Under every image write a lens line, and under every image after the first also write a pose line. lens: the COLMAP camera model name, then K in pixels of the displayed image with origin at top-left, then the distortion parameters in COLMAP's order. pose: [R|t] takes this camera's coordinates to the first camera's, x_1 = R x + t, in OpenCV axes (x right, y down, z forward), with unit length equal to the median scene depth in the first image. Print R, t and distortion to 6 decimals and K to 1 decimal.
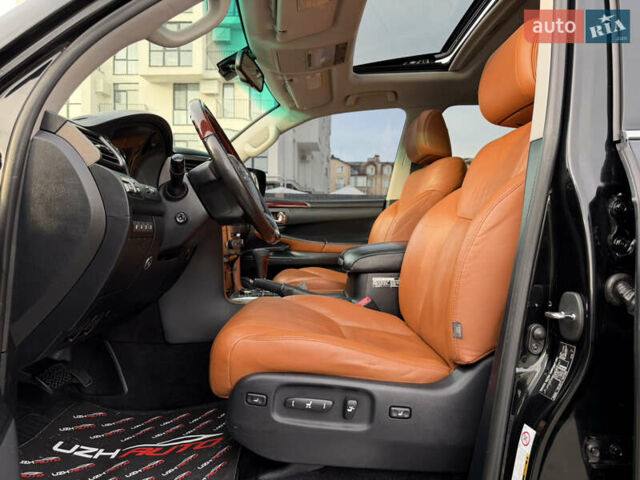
lens RADIAL K [[444.7, 0, 318.1], [0, 444.7, 237.7], [0, 0, 1]] dist [0.051946, -0.079411]
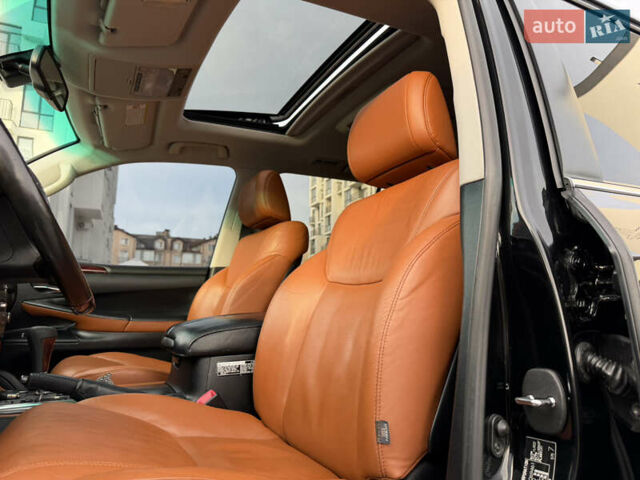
lens RADIAL K [[444.7, 0, 318.1], [0, 444.7, 237.7], [0, 0, 1]] dist [0.051946, -0.079411]
pose [[0.893489, 0.070552, 0.443508, -0.060956], [0.007755, 0.985011, -0.172316, 0.011468], [-0.449018, 0.157402, 0.879550, 0.186306]]
